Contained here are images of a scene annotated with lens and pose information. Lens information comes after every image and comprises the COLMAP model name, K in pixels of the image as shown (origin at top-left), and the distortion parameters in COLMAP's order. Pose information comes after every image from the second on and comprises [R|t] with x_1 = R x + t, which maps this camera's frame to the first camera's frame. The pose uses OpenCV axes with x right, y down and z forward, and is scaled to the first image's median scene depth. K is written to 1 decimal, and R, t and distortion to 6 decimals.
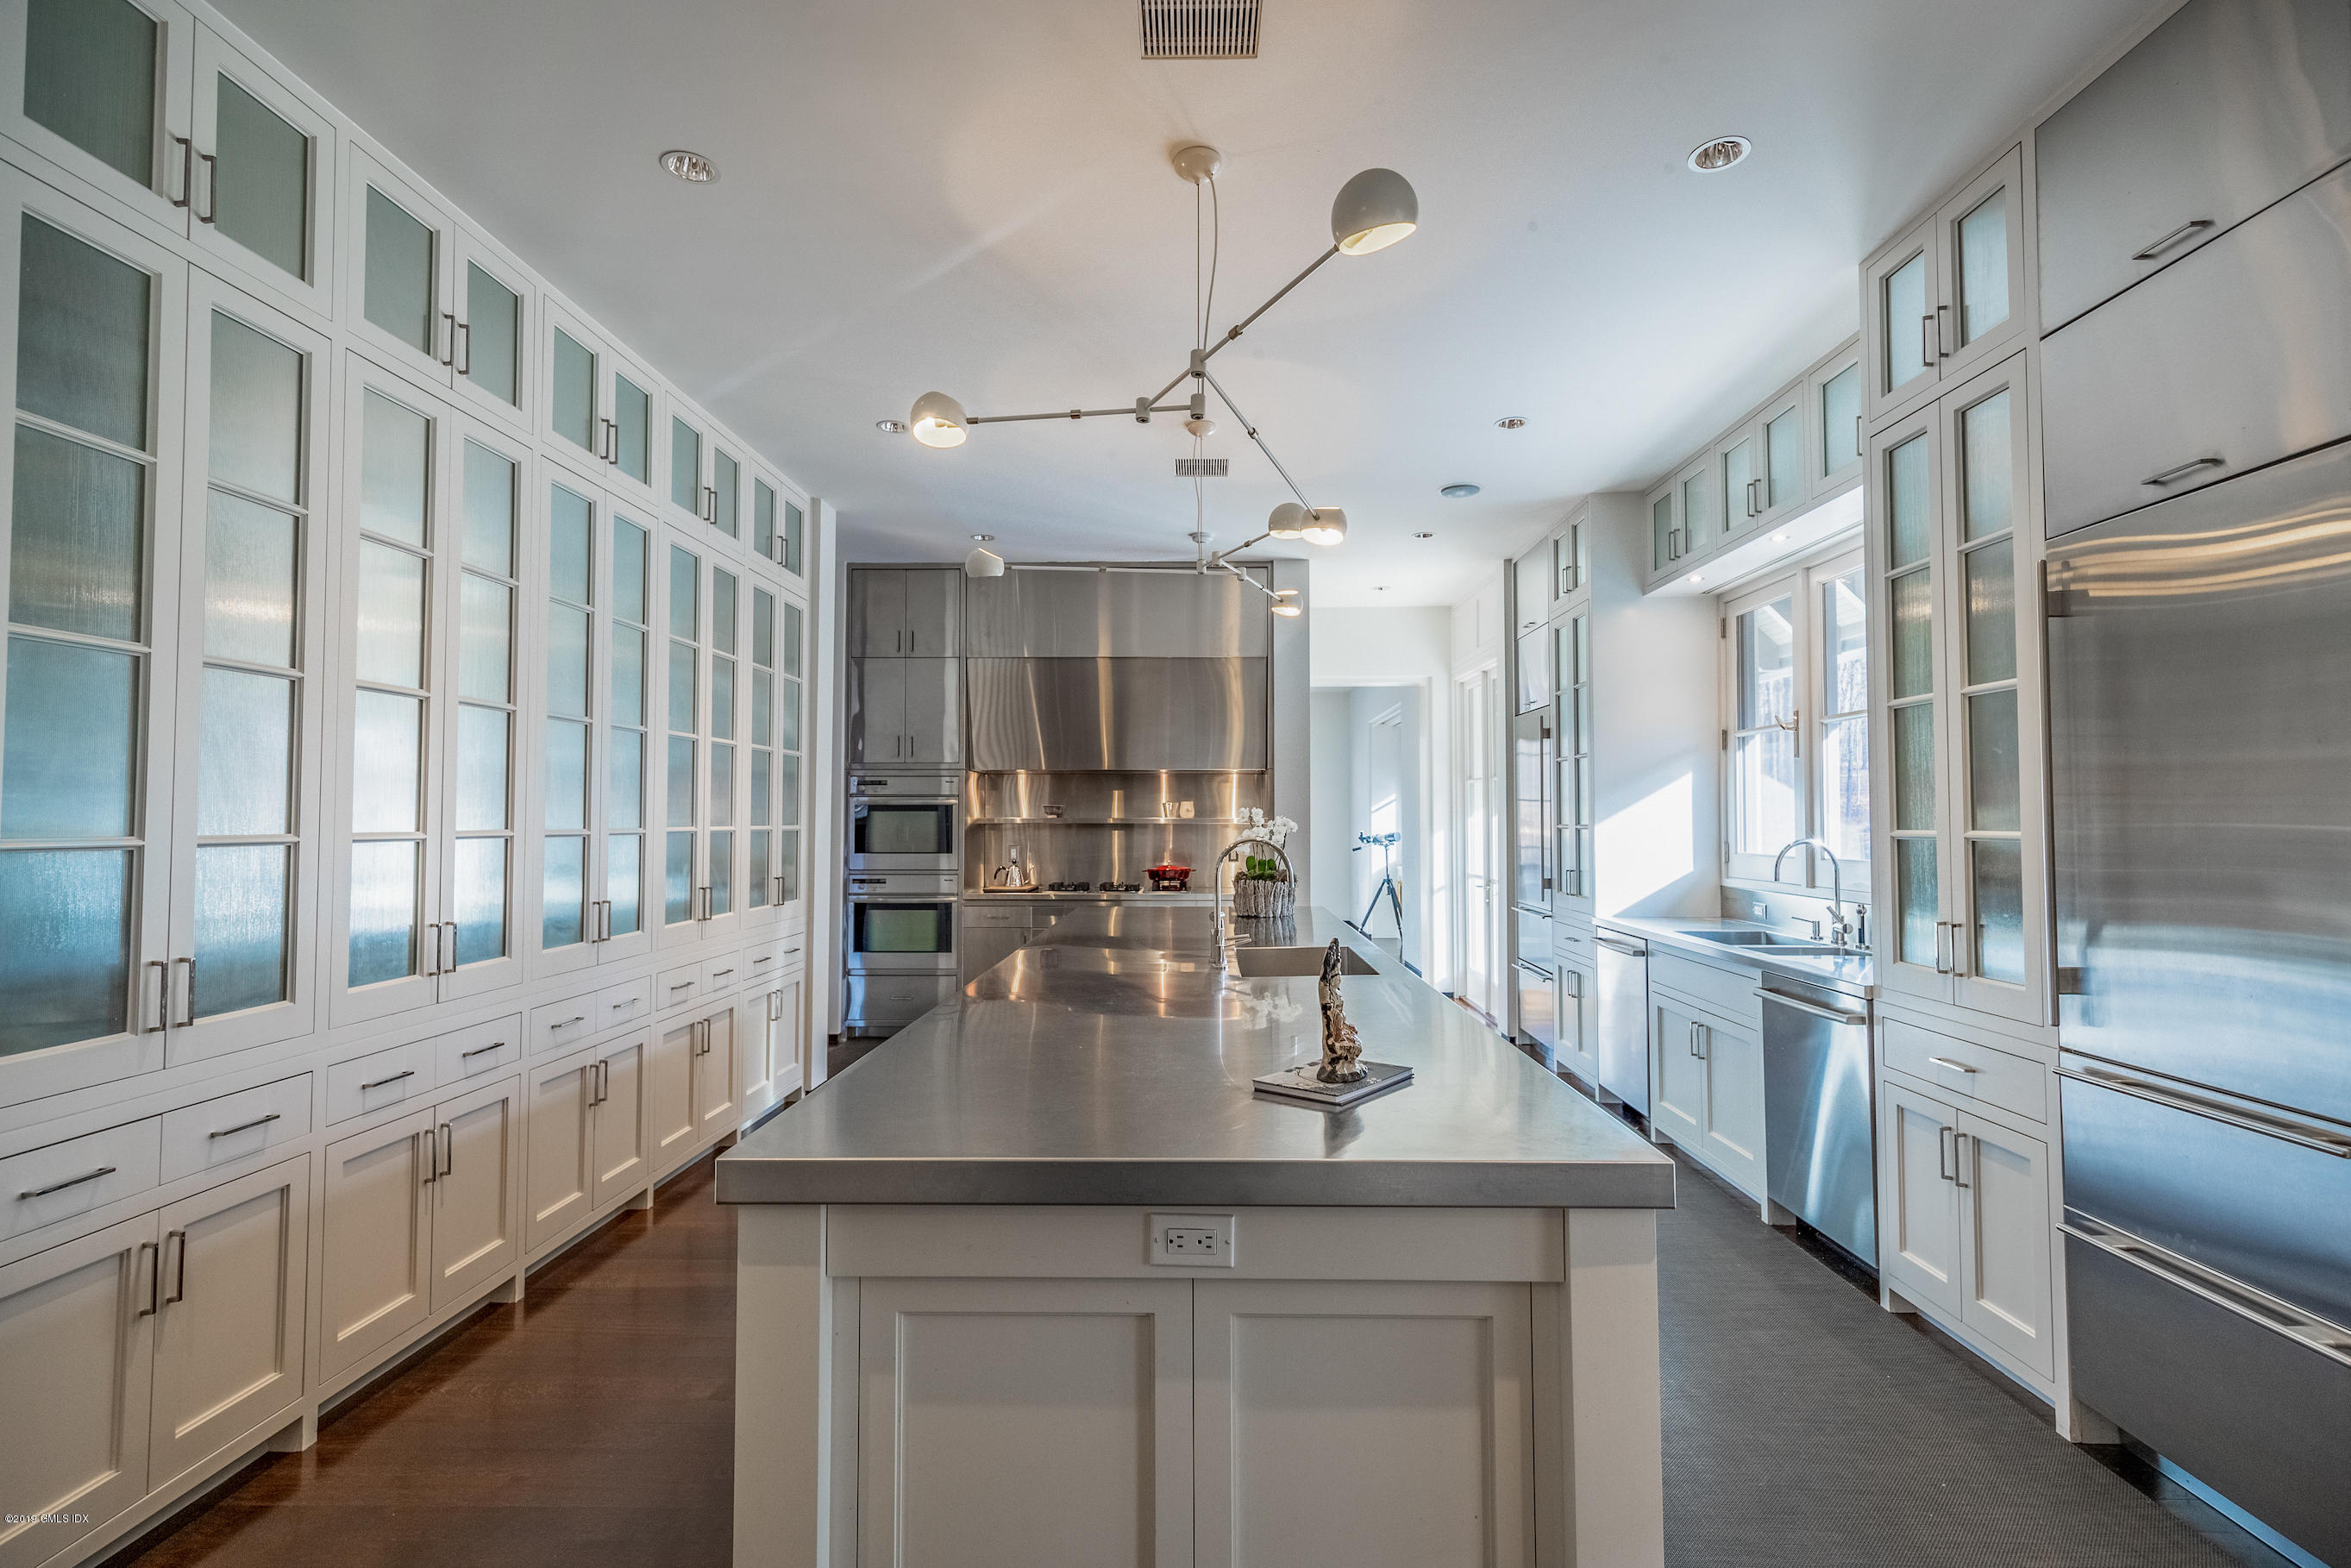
lens RADIAL K [[1082.7, 0, 1170.9], [0, 1082.7, 766.7], [0, 0, 1]] dist [0.001467, 0.000592]
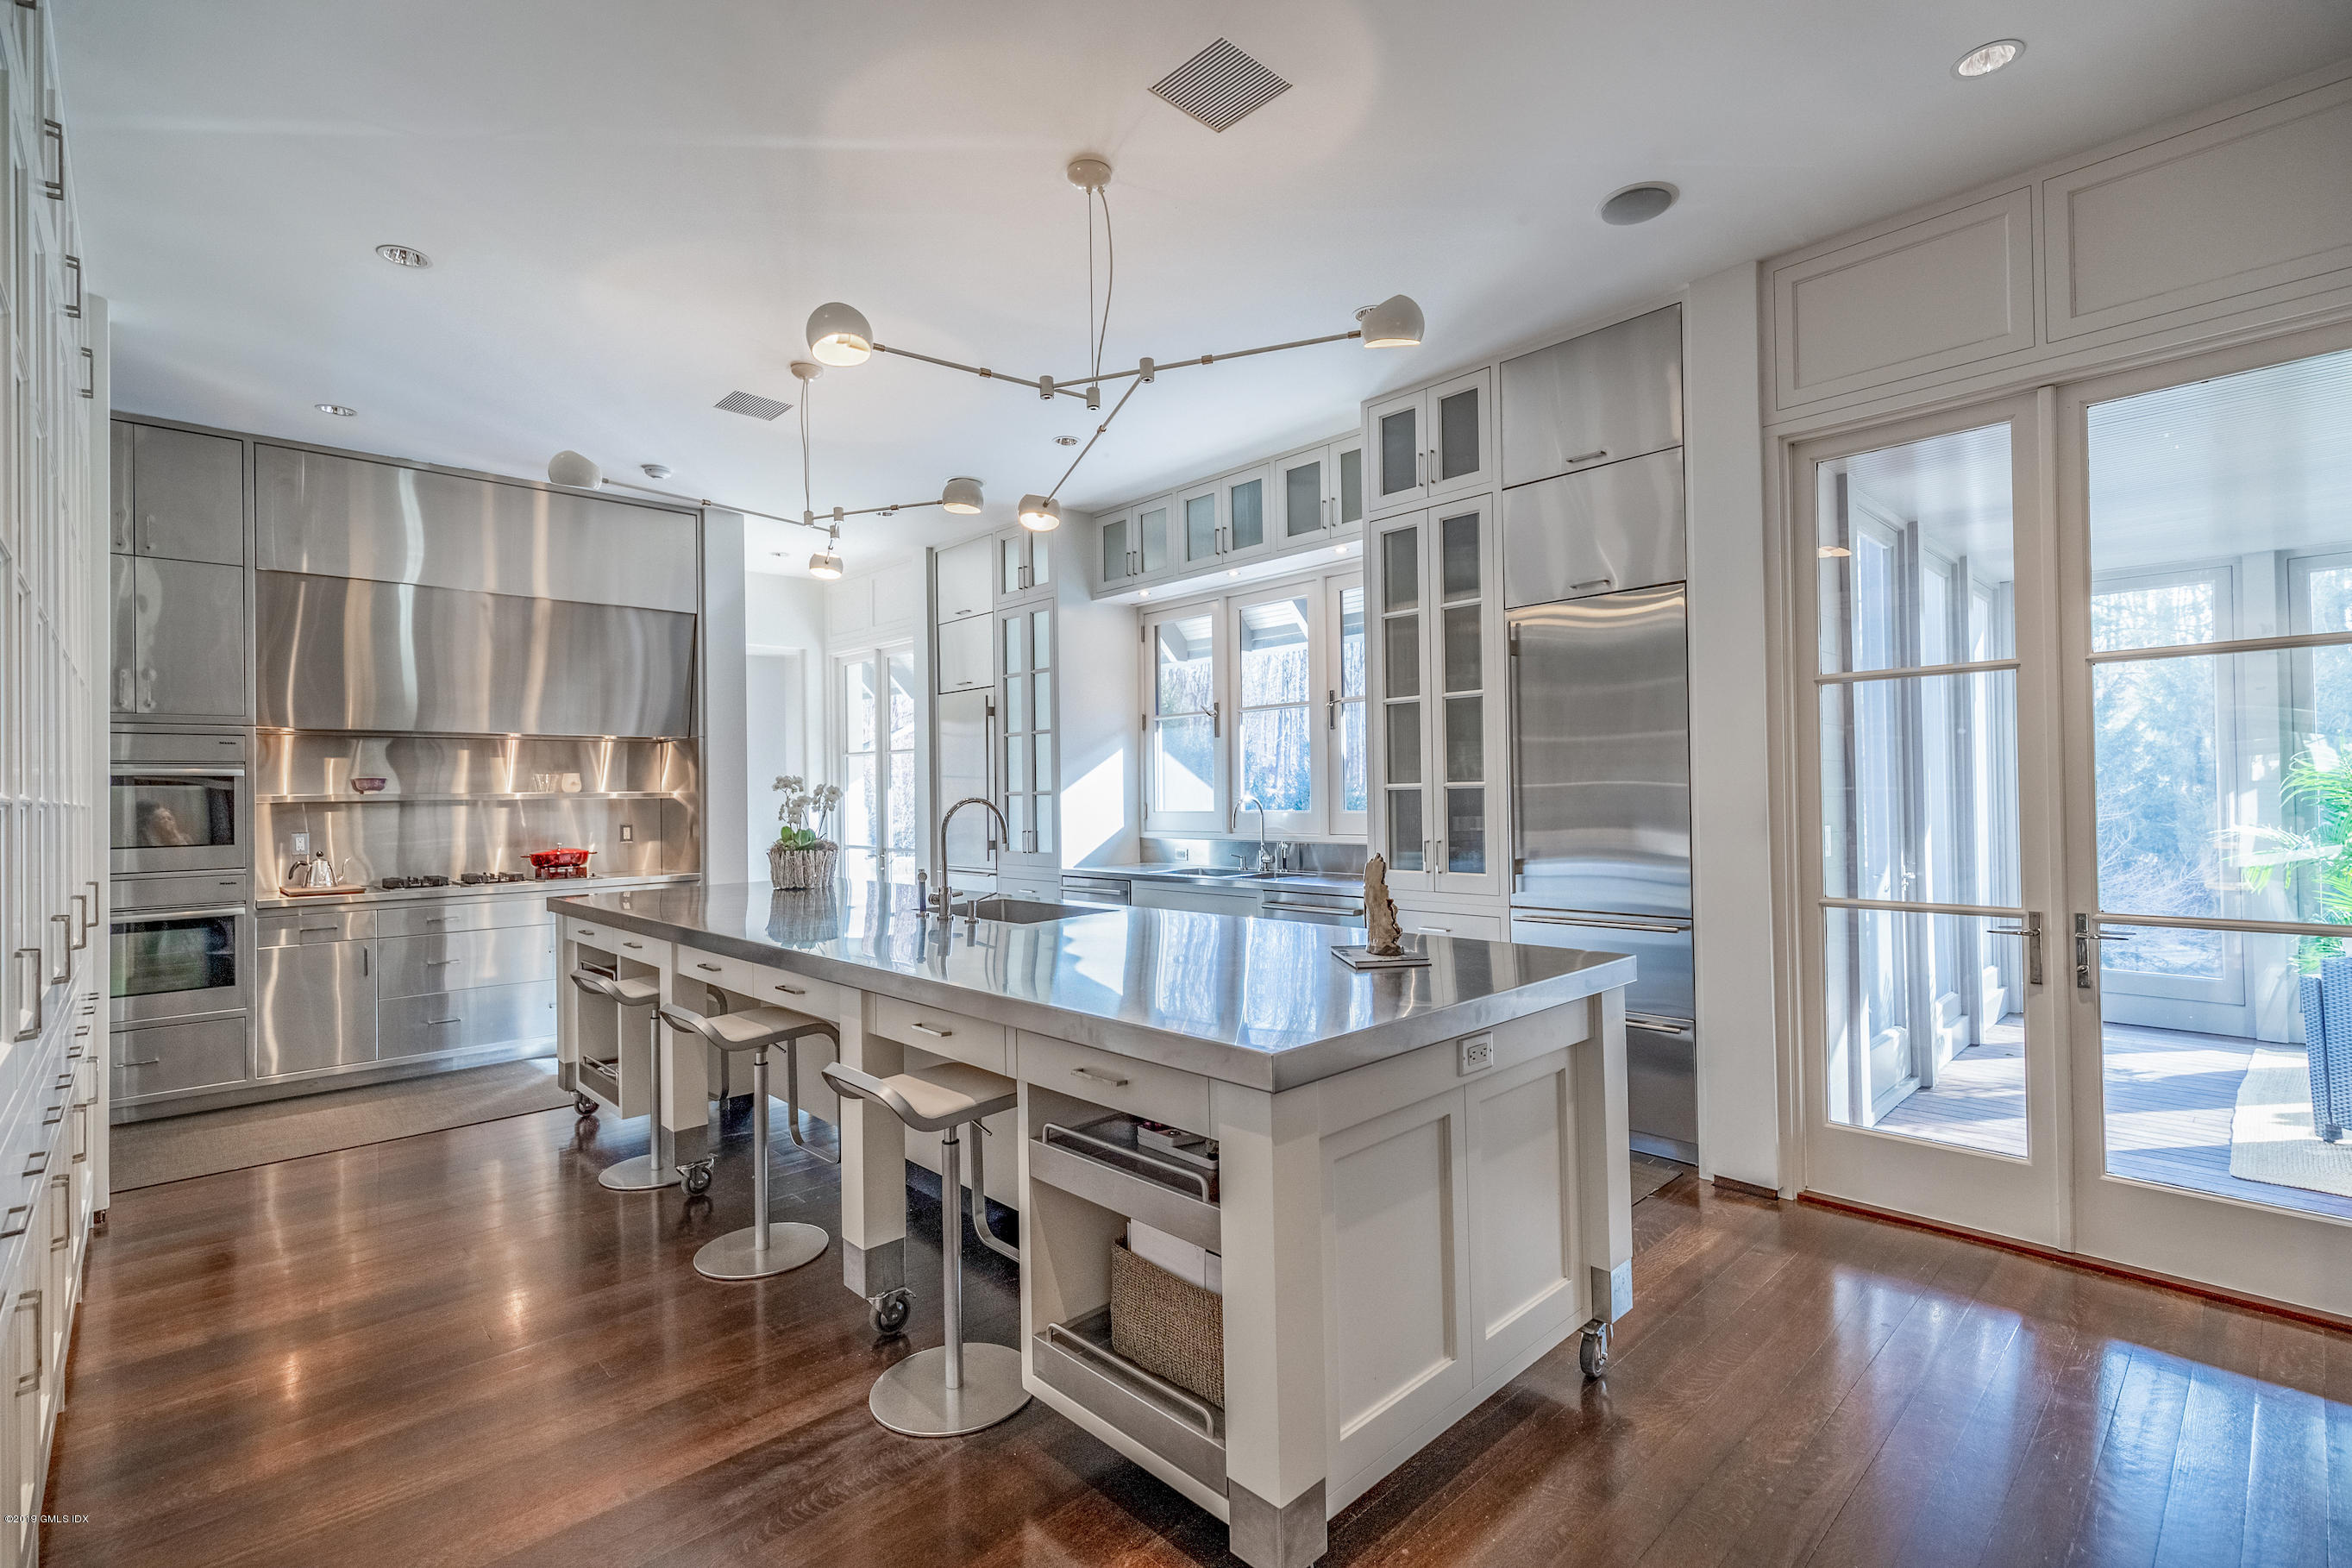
lens RADIAL K [[1083.2, 0, 1176.3], [0, 1083.2, 787.9], [0, 0, 1]] dist [0.001467, 0.000592]
pose [[0.704185, -0.009913, 0.709948, -0.364295], [-0.016566, 0.999401, 0.030386, 0.012605], [-0.709824, -0.033158, 0.703599, 0.079992]]
